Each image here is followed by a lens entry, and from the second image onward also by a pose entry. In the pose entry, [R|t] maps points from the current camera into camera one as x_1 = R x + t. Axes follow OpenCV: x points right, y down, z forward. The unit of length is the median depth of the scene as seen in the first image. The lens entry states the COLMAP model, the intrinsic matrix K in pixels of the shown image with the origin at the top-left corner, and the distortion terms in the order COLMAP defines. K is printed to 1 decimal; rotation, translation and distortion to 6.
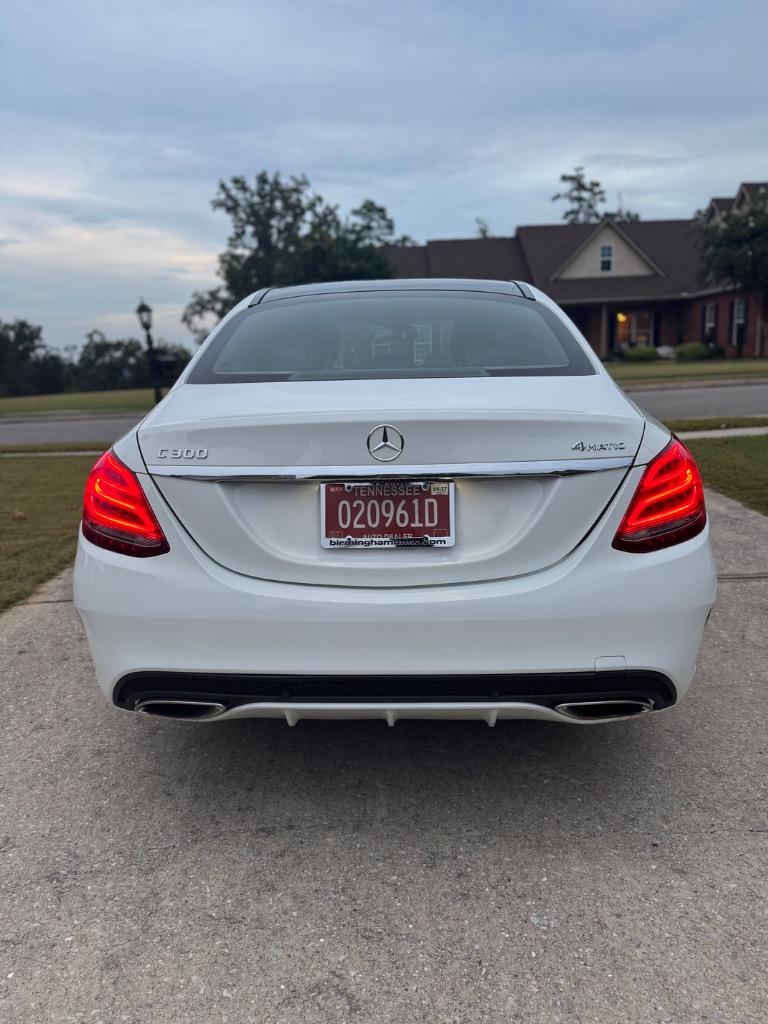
lens RADIAL K [[728.0, 0, 384.0], [0, 728.0, 512.0], [0, 0, 1]] dist [0.031107, -0.041106]
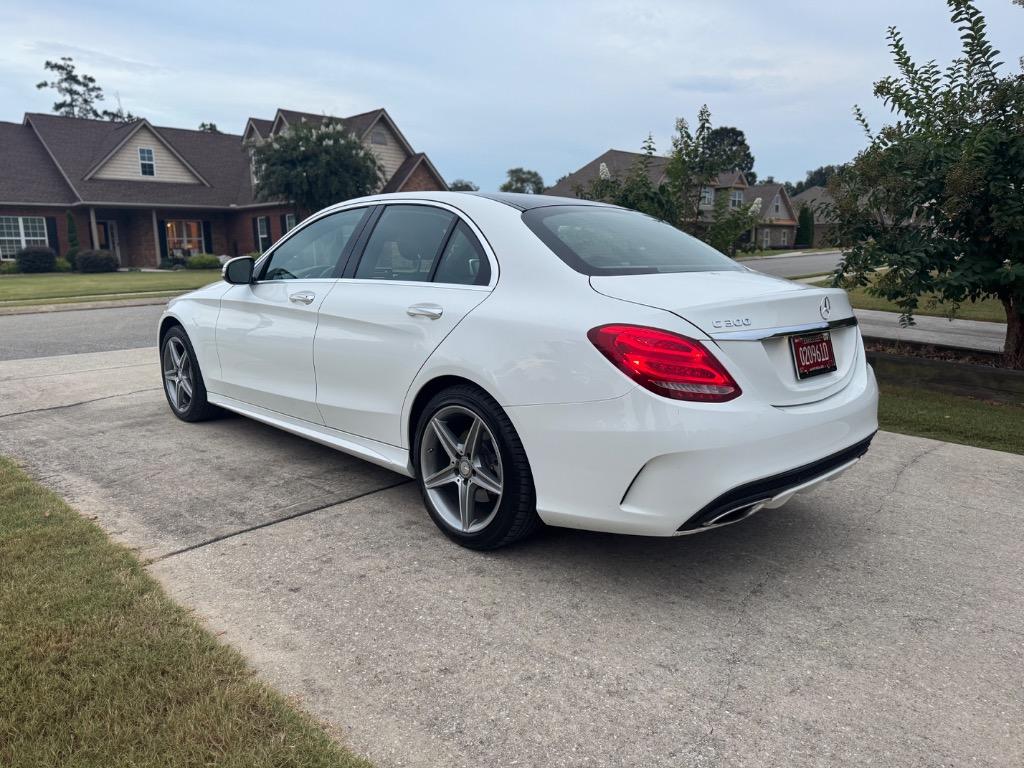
lens RADIAL K [[728.0, 0, 512.0], [0, 728.0, 384.0], [0, 0, 1]] dist [0.031107, -0.041106]
pose [[0.692097, -0.100781, 0.714734, -1.541207], [0.135750, 0.990709, 0.008244, -0.033638], [-0.708924, 0.091319, 0.699348, 0.341742]]
